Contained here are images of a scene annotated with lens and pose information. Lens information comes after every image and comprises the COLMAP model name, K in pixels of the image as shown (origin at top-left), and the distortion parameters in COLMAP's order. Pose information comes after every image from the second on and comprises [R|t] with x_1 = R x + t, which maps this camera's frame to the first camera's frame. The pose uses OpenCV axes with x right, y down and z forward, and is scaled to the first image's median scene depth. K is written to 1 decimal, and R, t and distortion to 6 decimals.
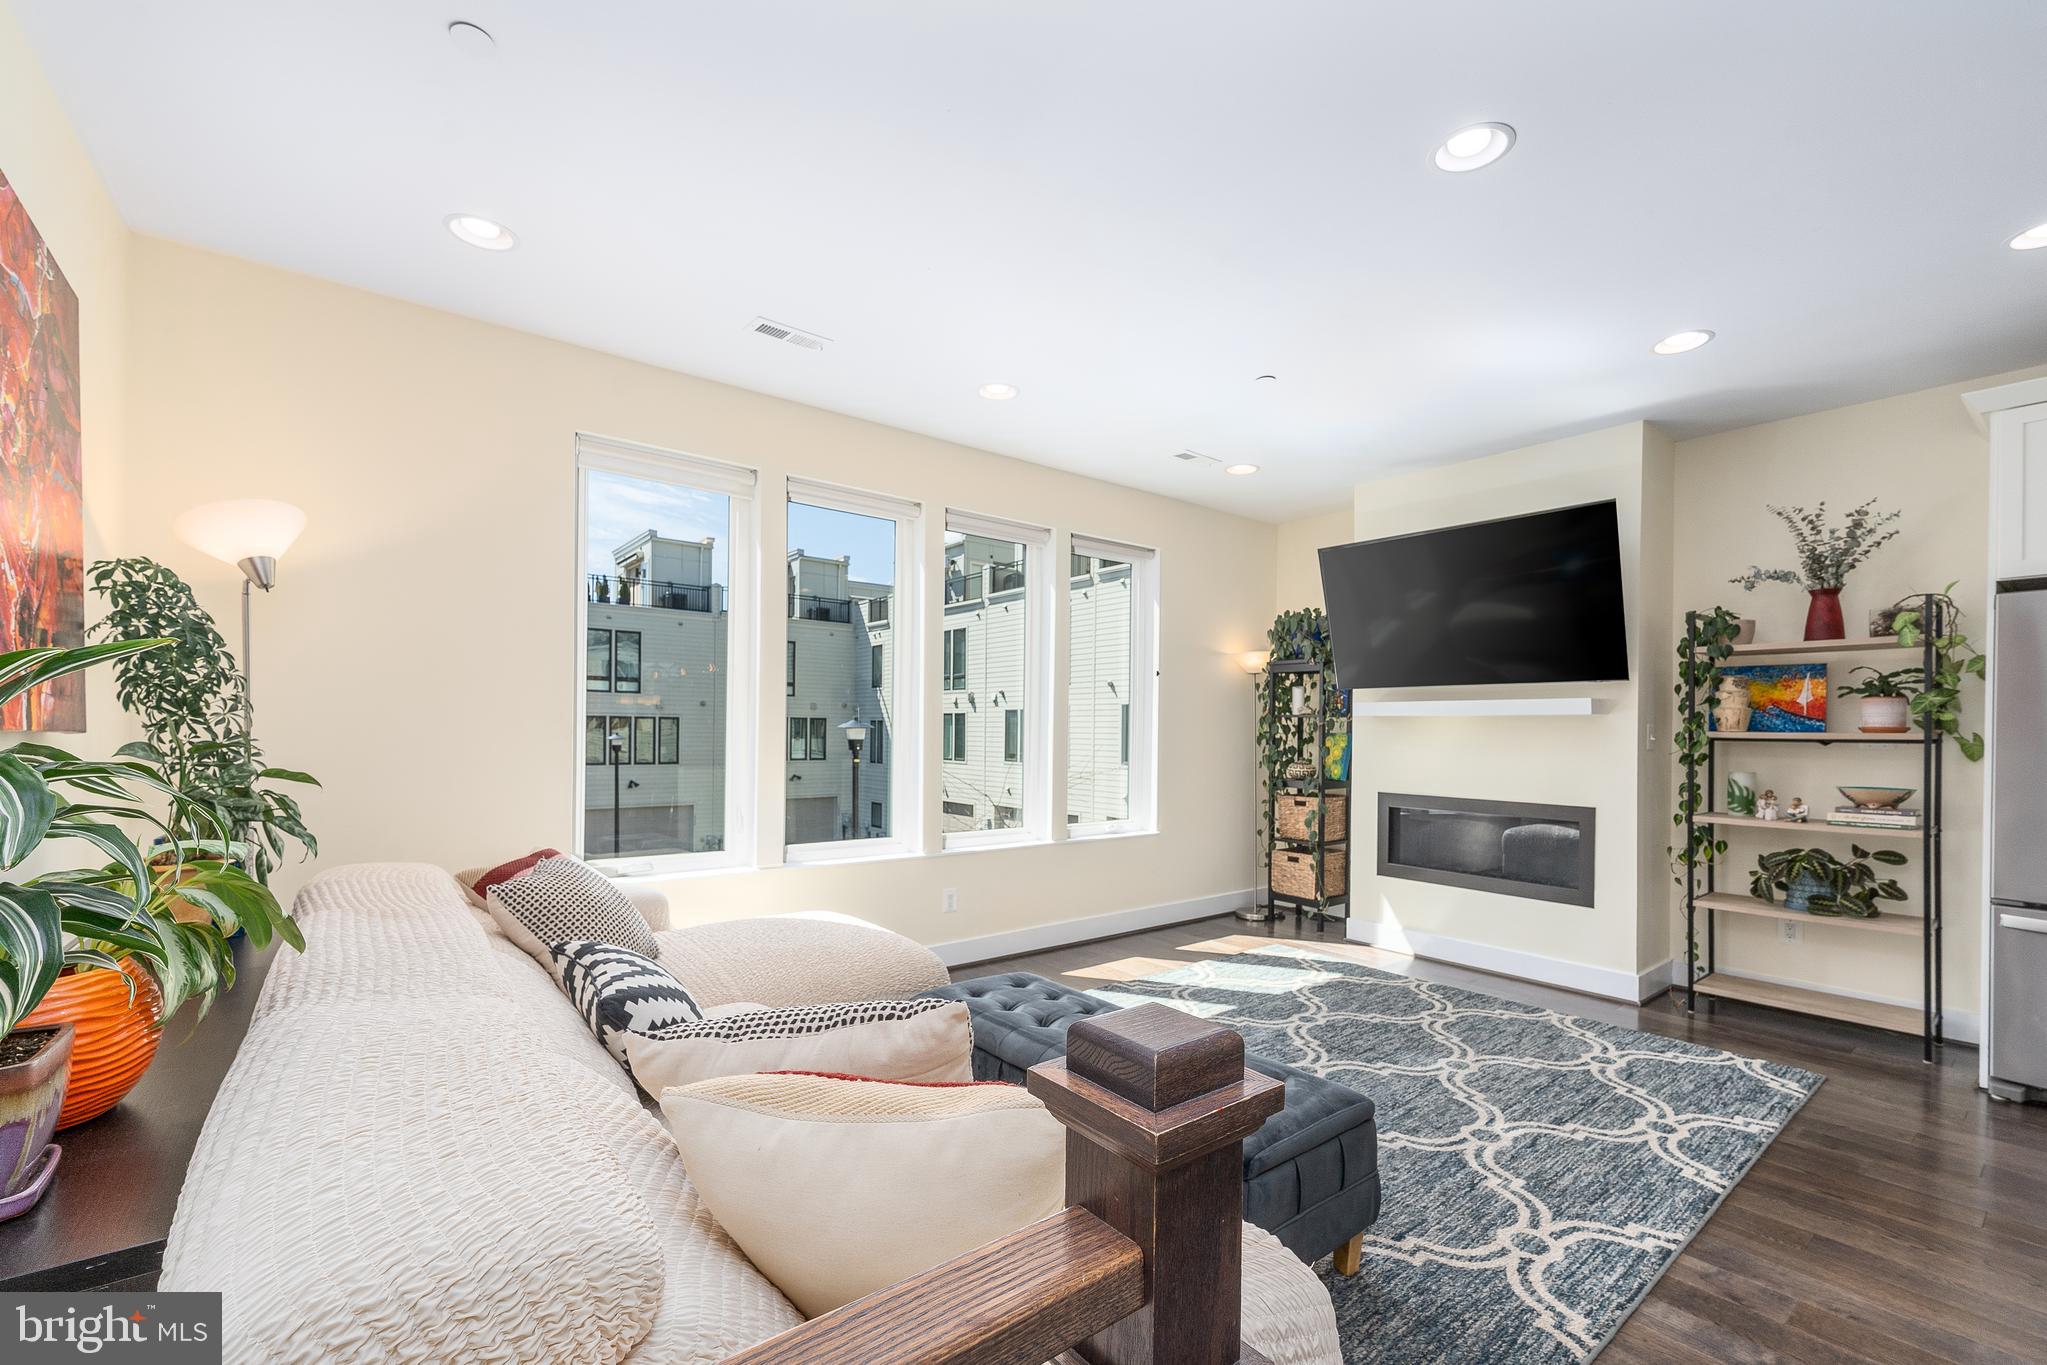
lens RADIAL K [[879.7, 0, 1036.7], [0, 879.7, 726.0], [0, 0, 1]] dist [-0.001560, -0.000081]
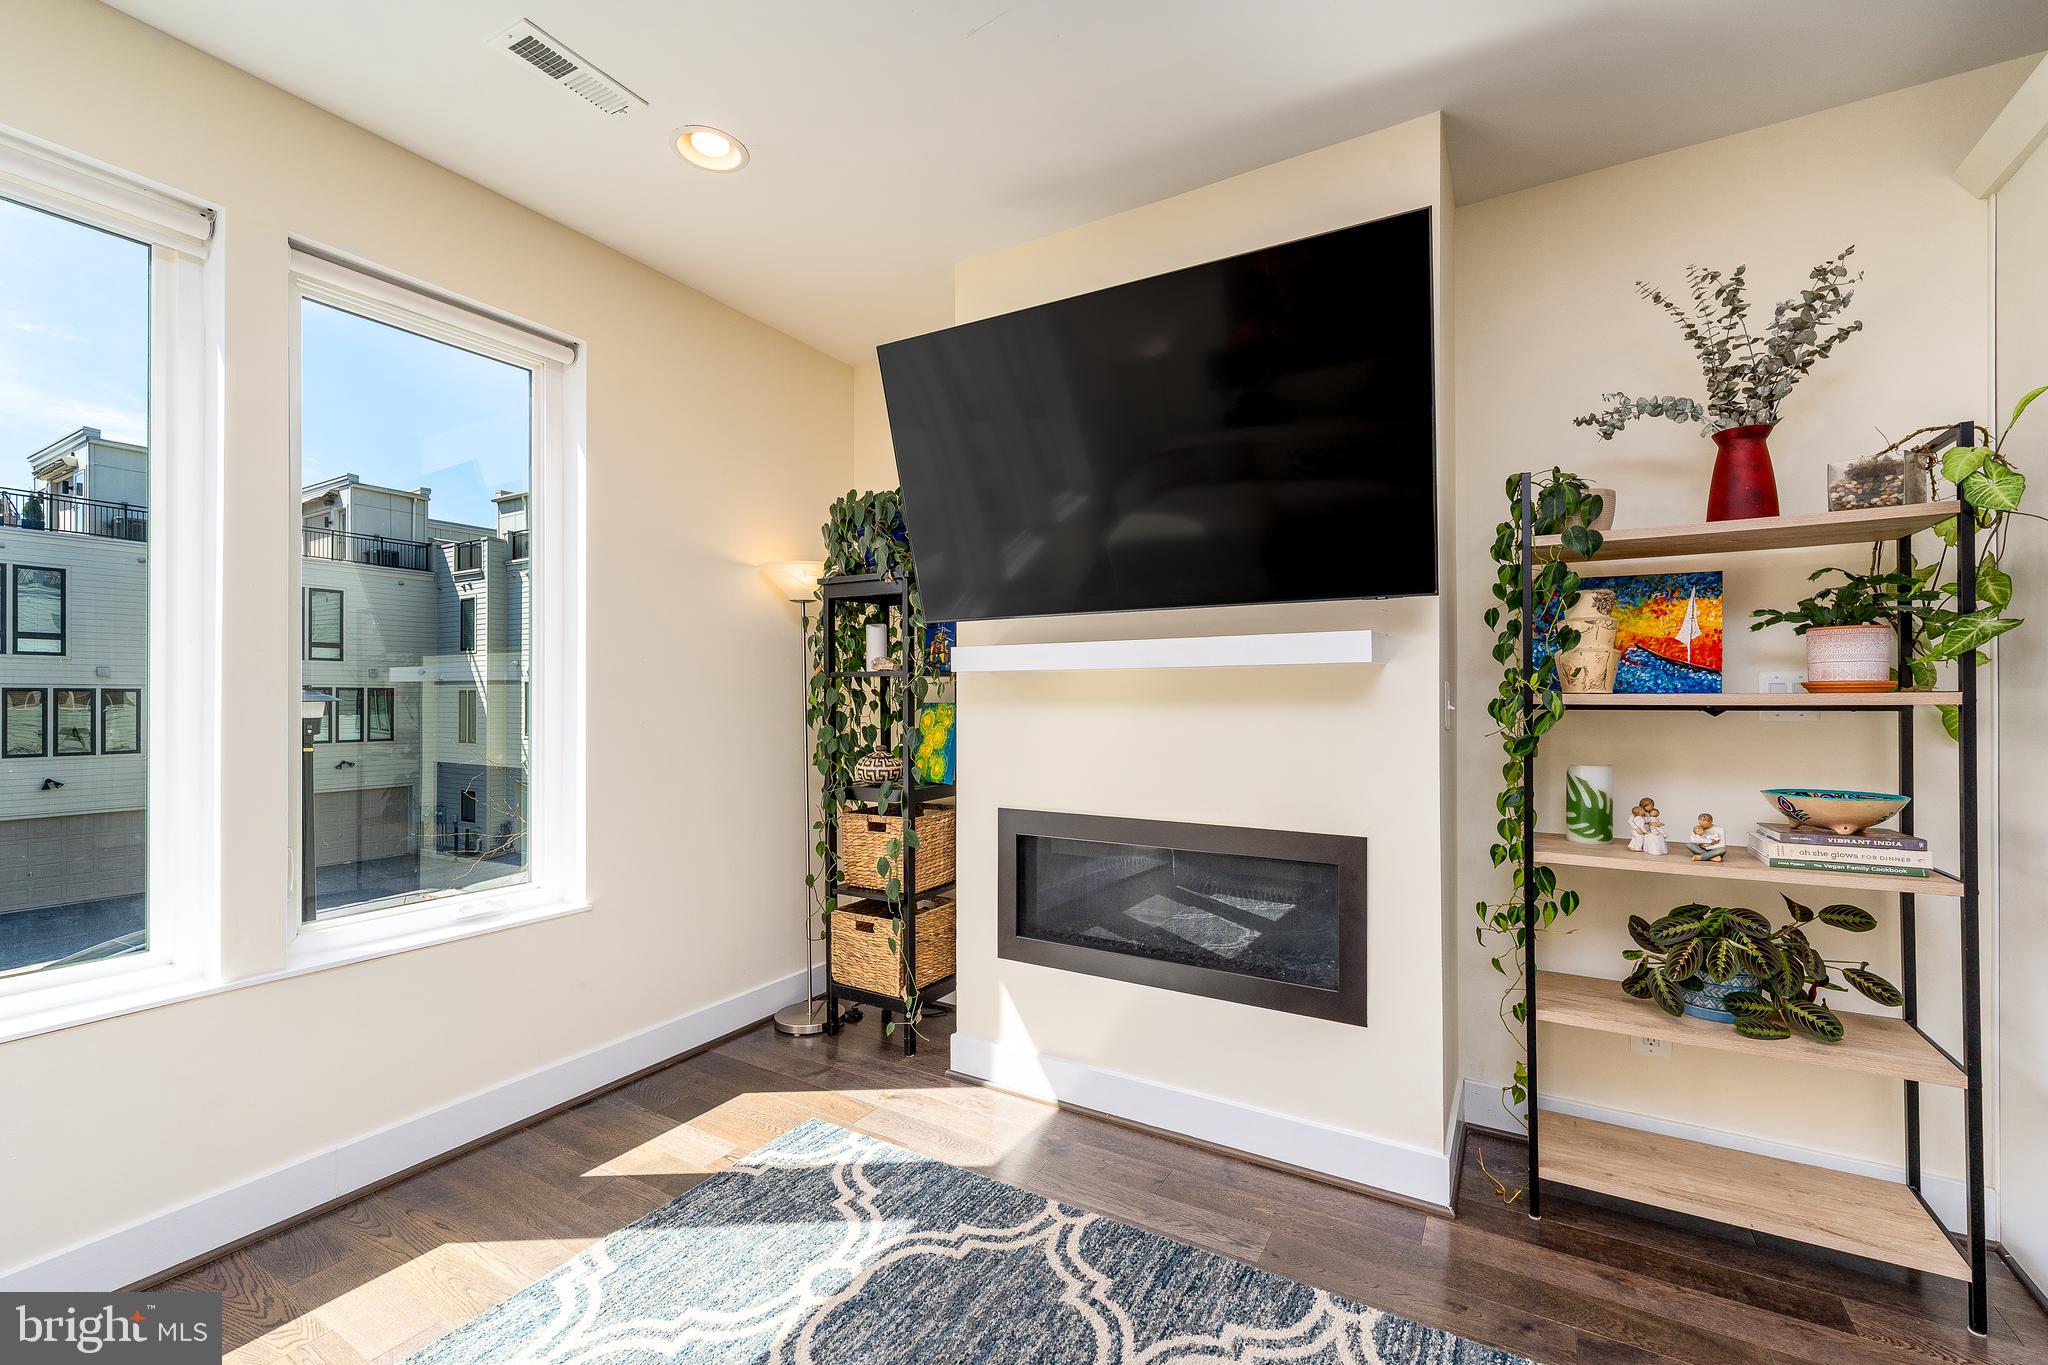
lens RADIAL K [[837.8, 0, 1029.3], [0, 837.8, 696.1], [0, 0, 1]] dist [-0.001522, 0.000007]
pose [[0.938994, -0.012724, 0.343699, 0.243375], [0.011500, 0.999918, 0.005598, 0.001143], [-0.343742, -0.001304, 0.939063, 0.535239]]
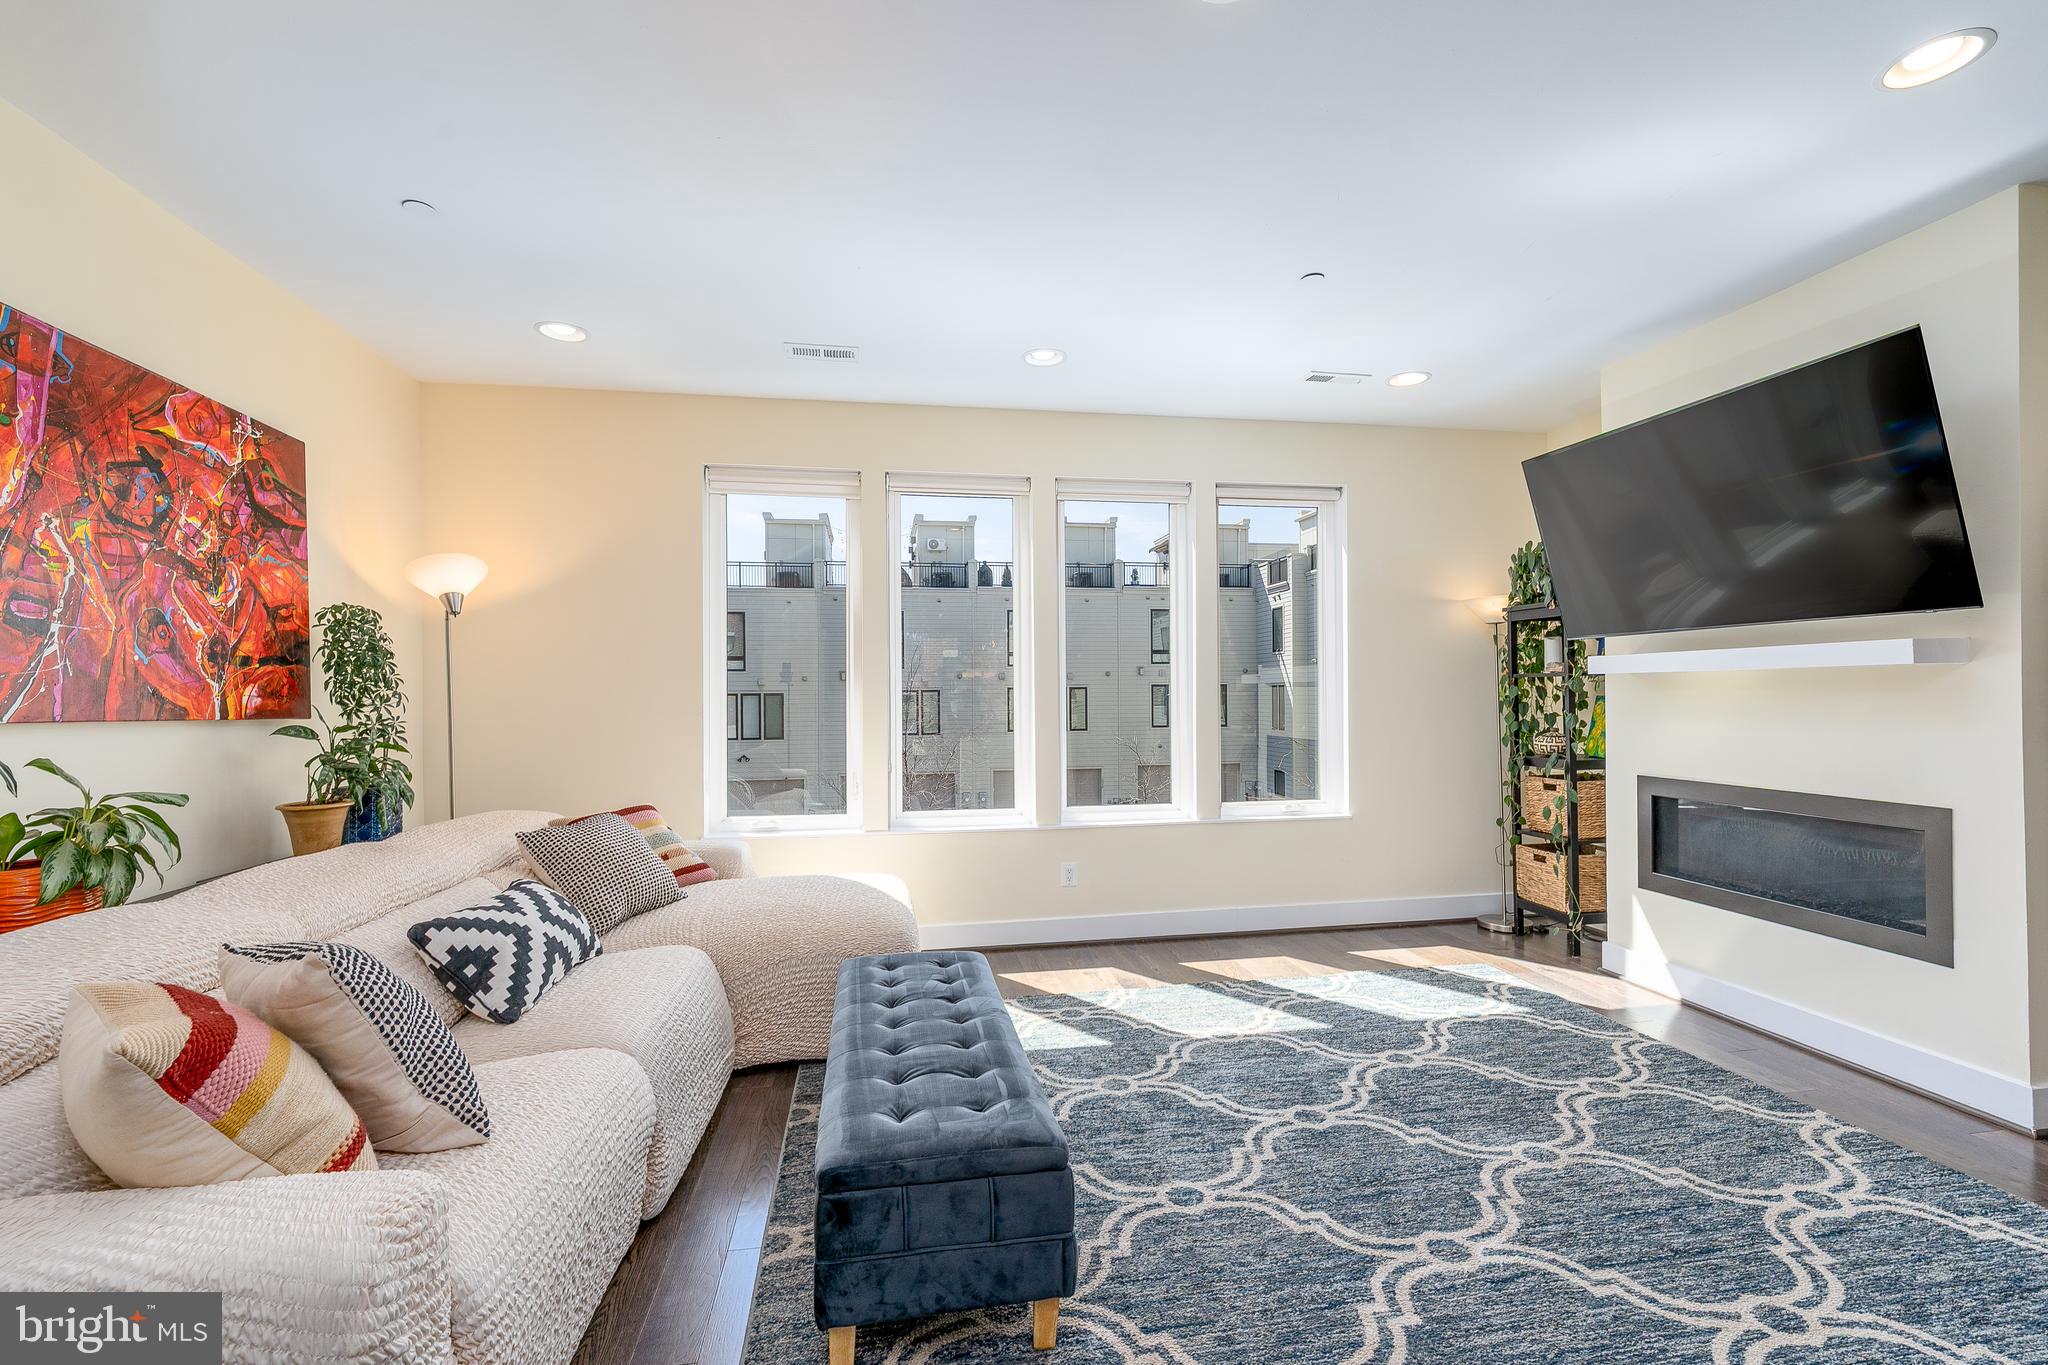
lens RADIAL K [[886.3, 0, 1029.3], [0, 886.3, 688.9], [0, 0, 1]] dist [-0.001349, -0.000529]
pose [[0.871786, -0.022114, -0.489387, 0.333922], [0.020778, 0.999751, -0.008162, -0.002624], [0.489446, -0.003053, 0.872028, 0.106396]]
